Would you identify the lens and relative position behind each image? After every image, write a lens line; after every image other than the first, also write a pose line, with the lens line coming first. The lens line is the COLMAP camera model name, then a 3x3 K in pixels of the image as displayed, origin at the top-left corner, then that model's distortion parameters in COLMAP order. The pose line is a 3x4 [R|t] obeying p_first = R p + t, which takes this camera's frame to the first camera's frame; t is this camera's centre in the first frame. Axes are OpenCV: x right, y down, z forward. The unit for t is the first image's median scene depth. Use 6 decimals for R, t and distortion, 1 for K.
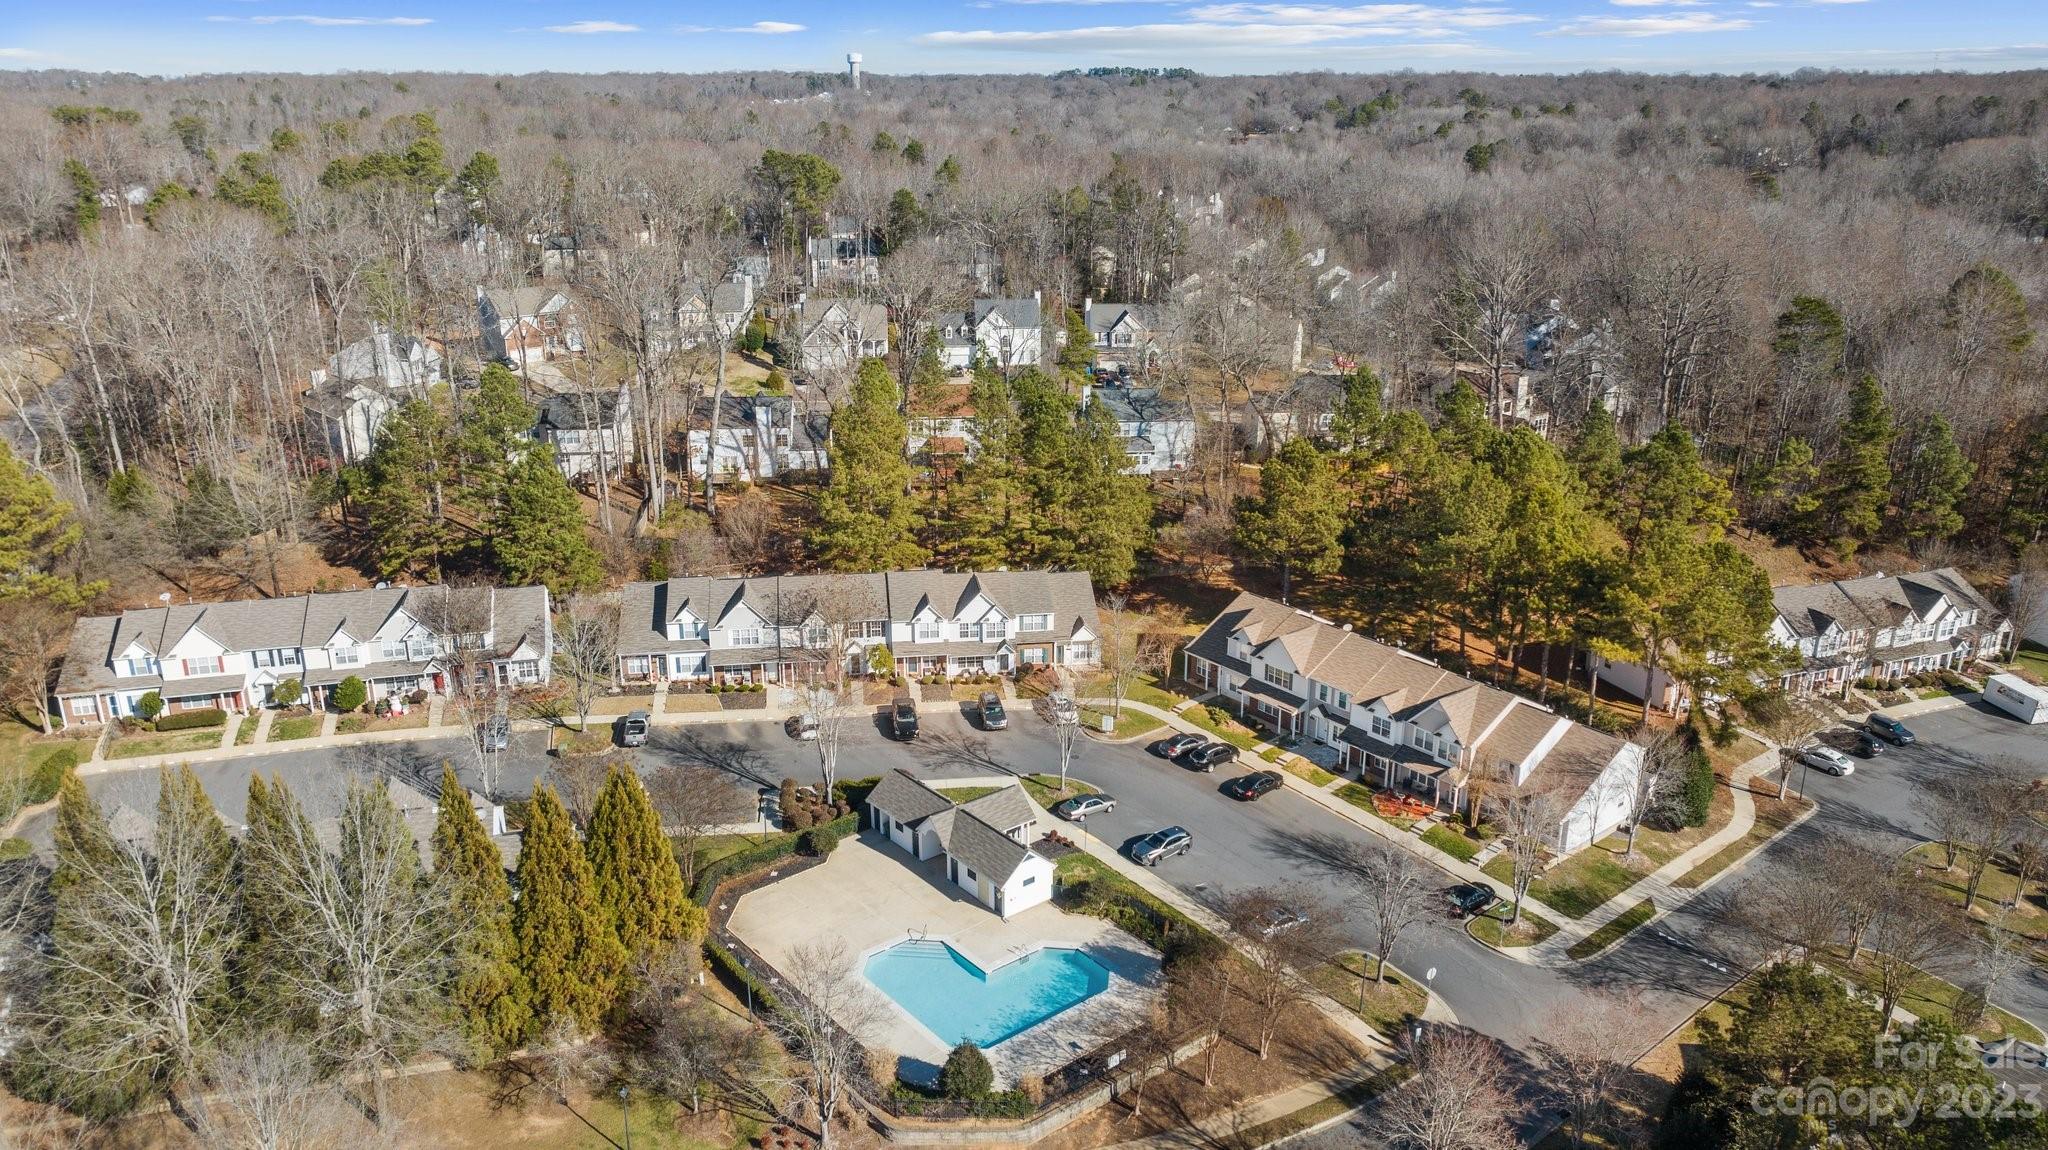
lens RADIAL K [[1439.2, 0, 1024.0], [0, 1439.2, 575.0], [0, 0, 1]] dist [-0.023439, -0.002271]
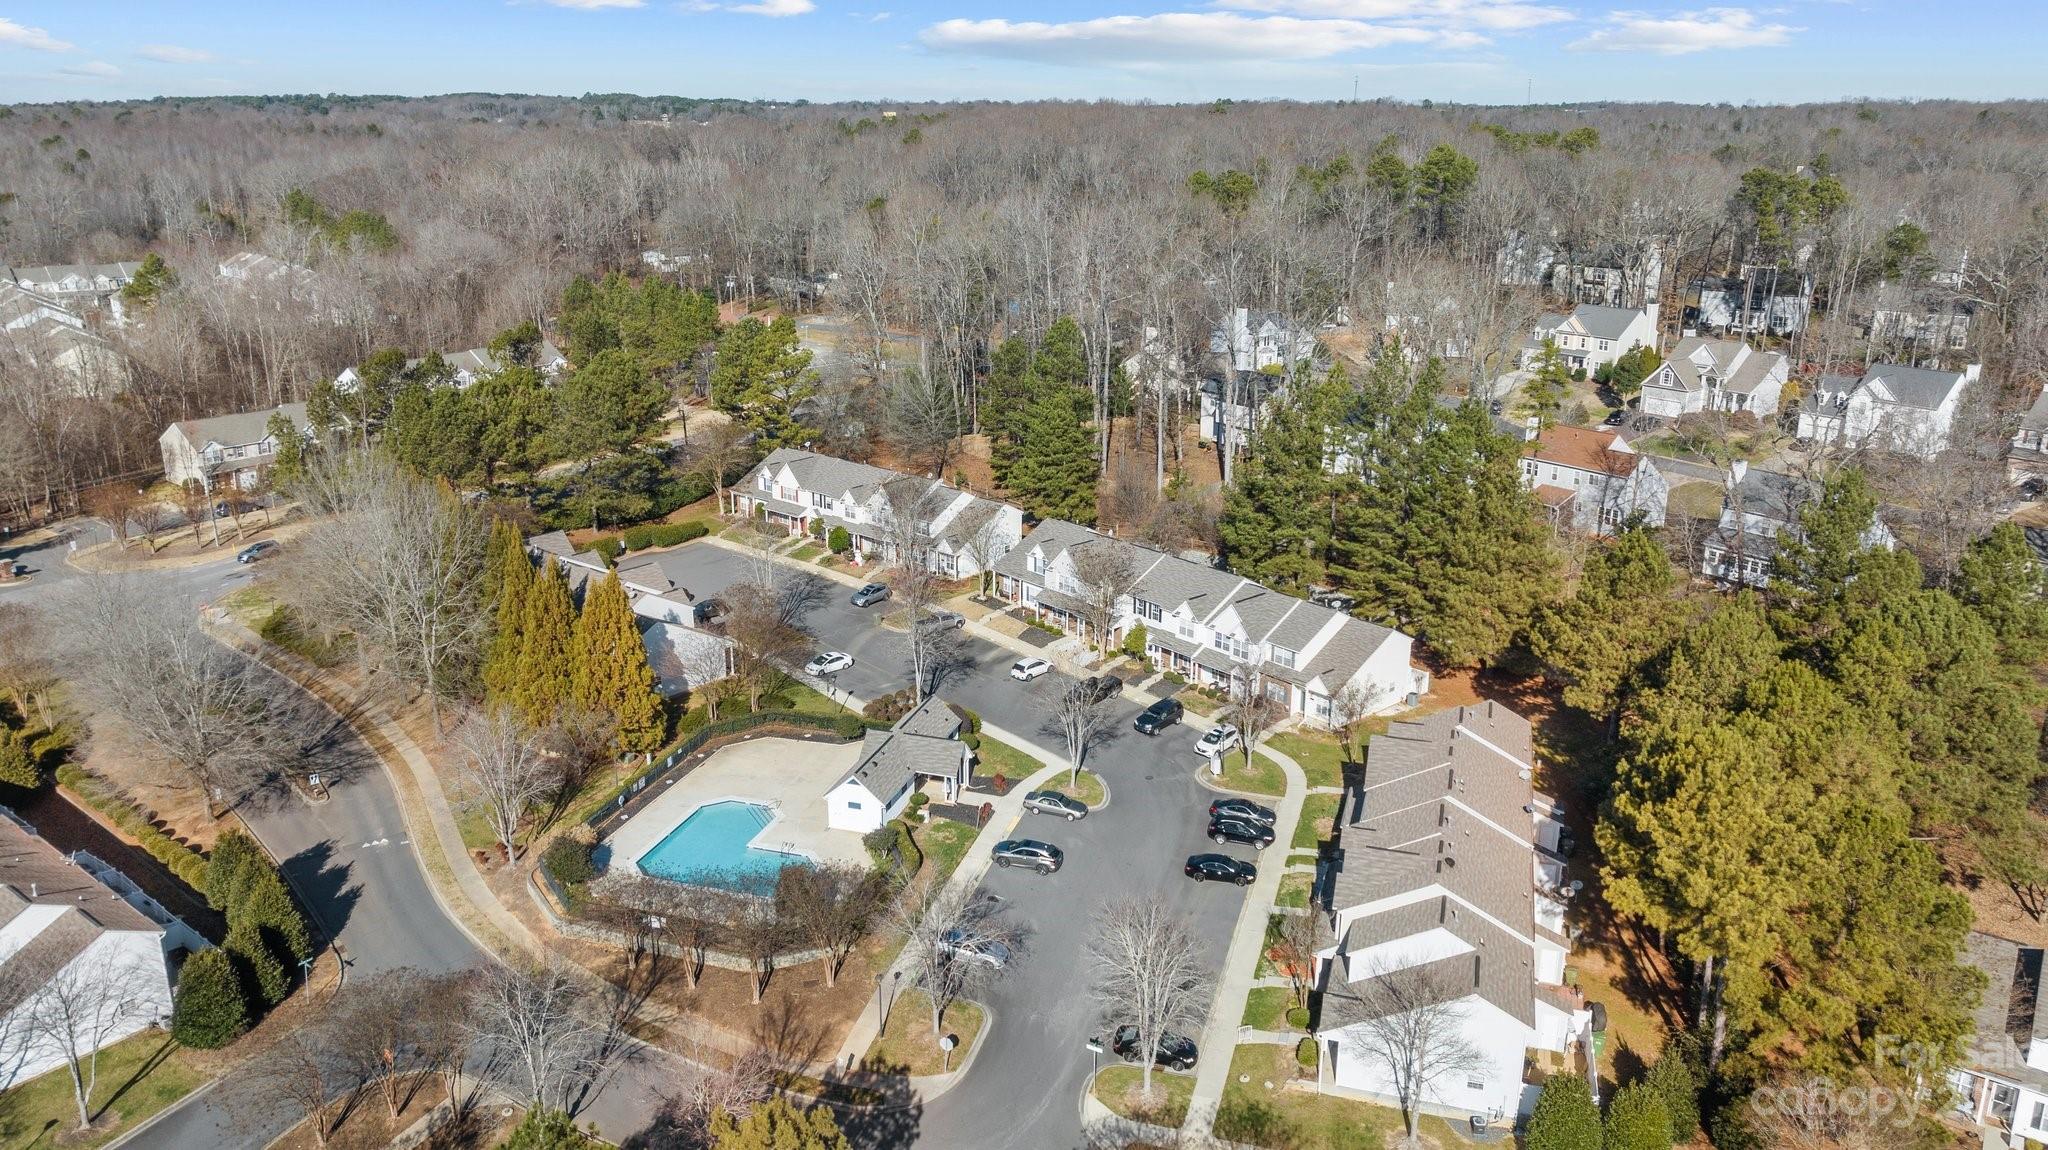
lens RADIAL K [[1439.2, 0, 1024.0], [0, 1439.2, 575.0], [0, 0, 1]] dist [-0.023439, -0.002271]
pose [[0.565657, 0.256737, -0.783657, 0.687631], [-0.270349, 0.955516, 0.117898, -0.089880], [0.779066, 0.145171, 0.609903, 0.326511]]
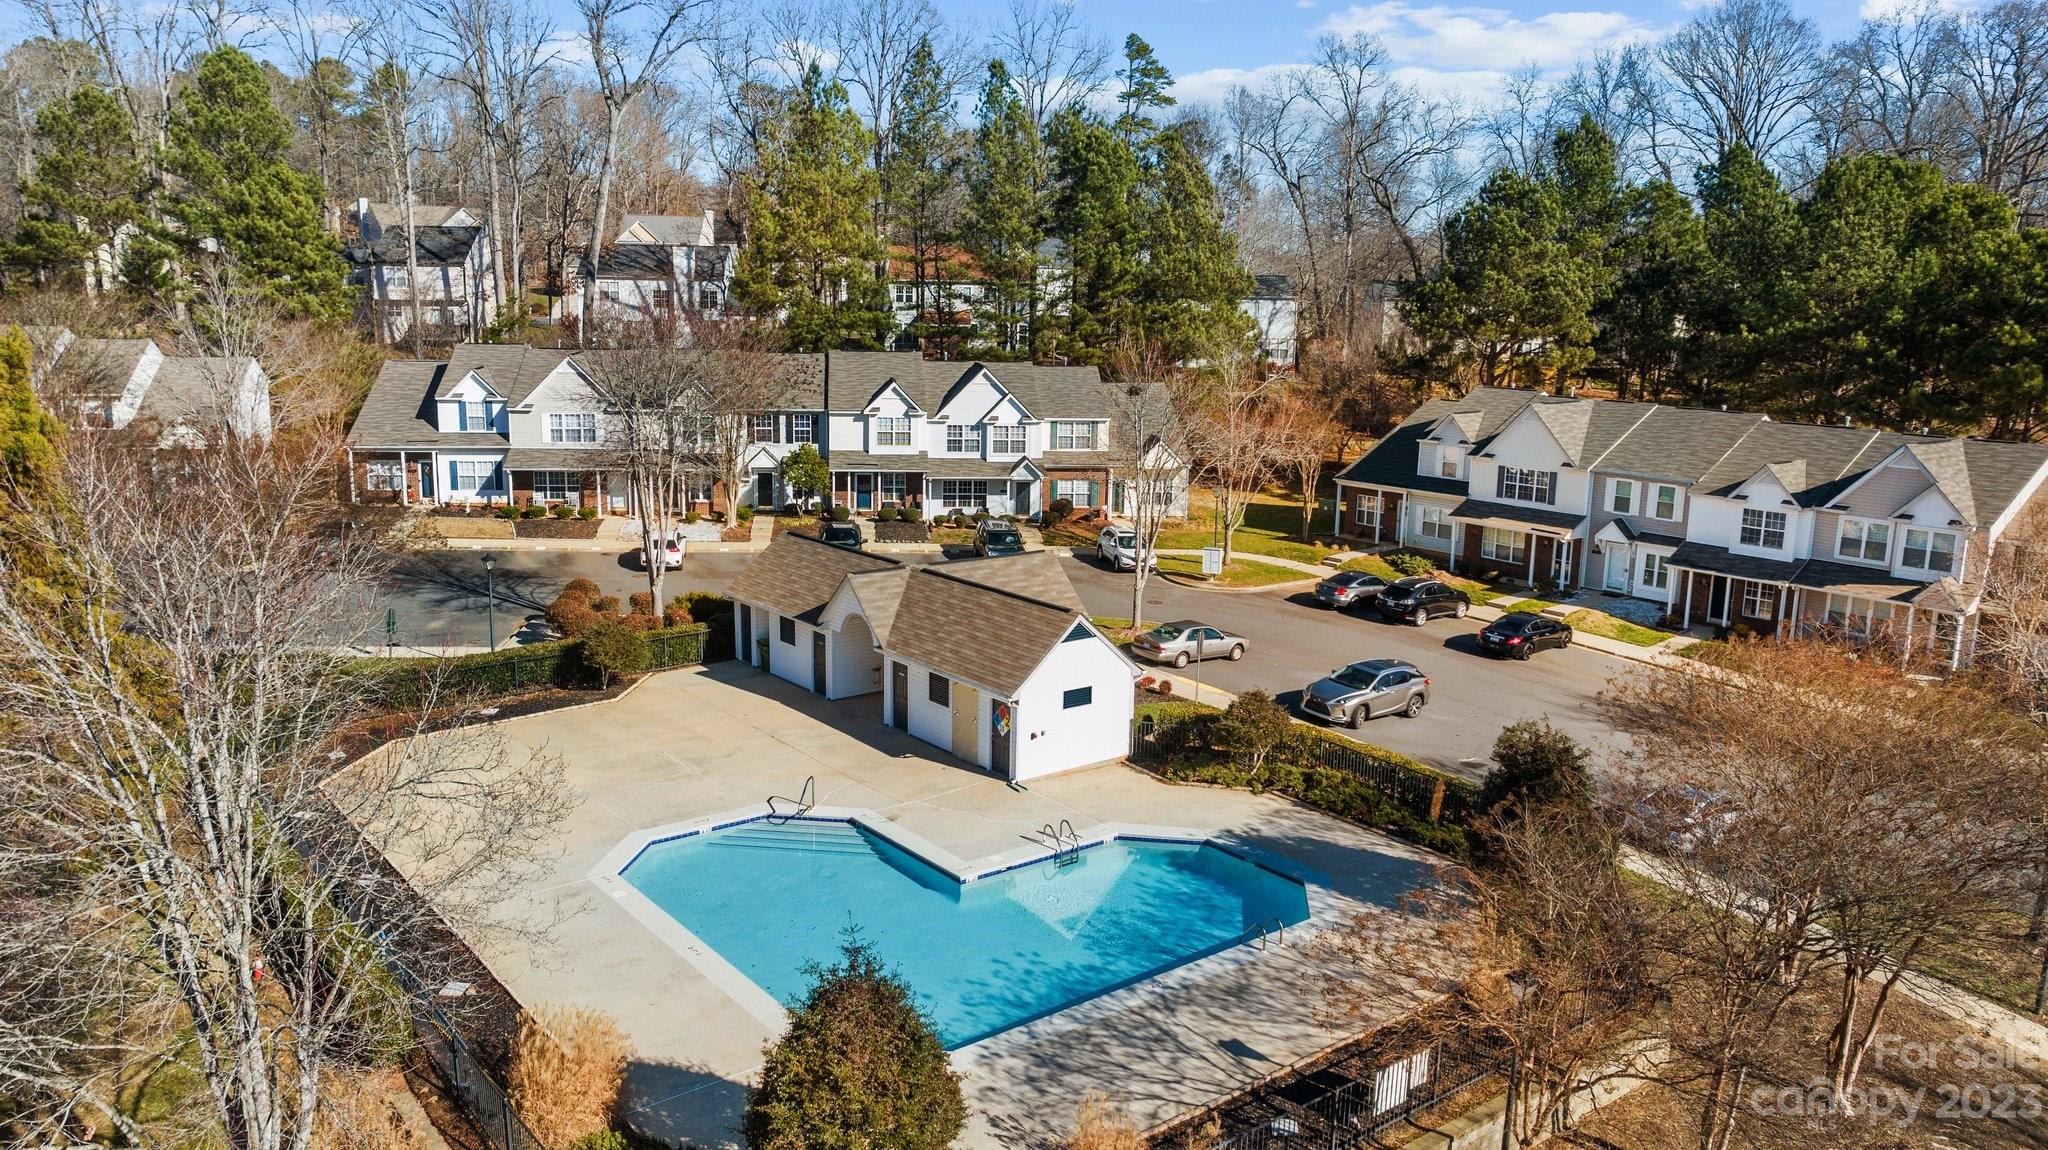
lens RADIAL K [[1439.2, 0, 1024.0], [0, 1439.2, 575.0], [0, 0, 1]] dist [-0.023439, -0.002271]
pose [[0.999702, 0.020893, -0.012628, -0.005759], [-0.022420, 0.990427, -0.136206, 0.186208], [0.009661, 0.136448, 0.990600, 0.471308]]
